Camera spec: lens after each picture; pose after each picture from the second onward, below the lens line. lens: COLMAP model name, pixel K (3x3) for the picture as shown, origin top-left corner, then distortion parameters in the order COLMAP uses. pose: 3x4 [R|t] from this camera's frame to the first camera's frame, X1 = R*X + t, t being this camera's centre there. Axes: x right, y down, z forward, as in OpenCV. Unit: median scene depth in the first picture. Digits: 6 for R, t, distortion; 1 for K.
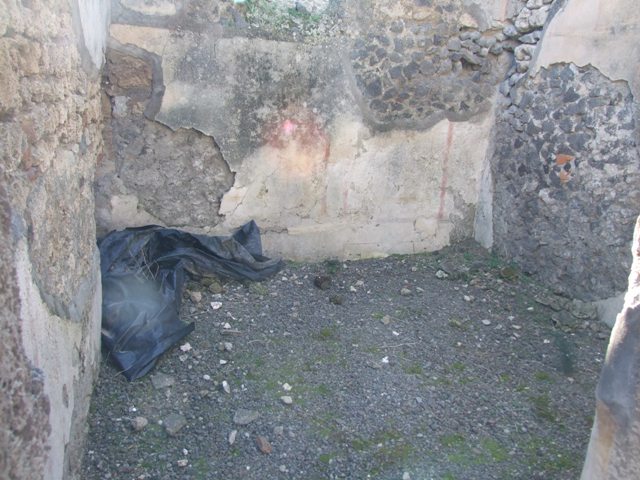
lens RADIAL K [[505.3, 0, 320.0], [0, 505.3, 240.0], [0, 0, 1]] dist [-0.051123, 0.043910]
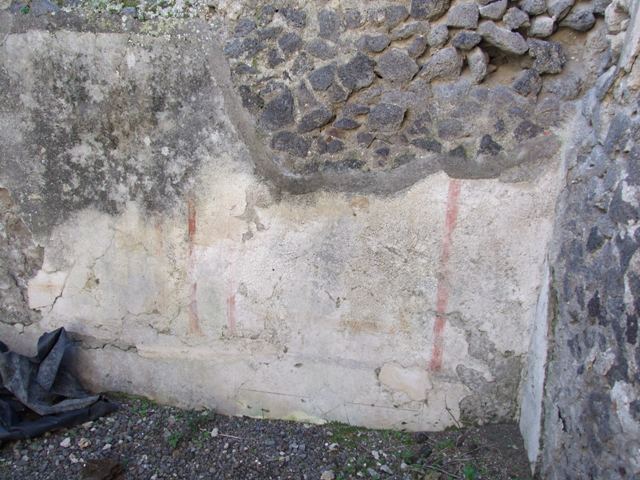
lens RADIAL K [[505.3, 0, 320.0], [0, 505.3, 240.0], [0, 0, 1]] dist [-0.051123, 0.043910]
pose [[0.888908, 0.095115, -0.448103, 0.386244], [-0.126647, 0.991106, -0.040858, -0.151584], [0.440232, 0.093070, 0.893048, 0.560605]]
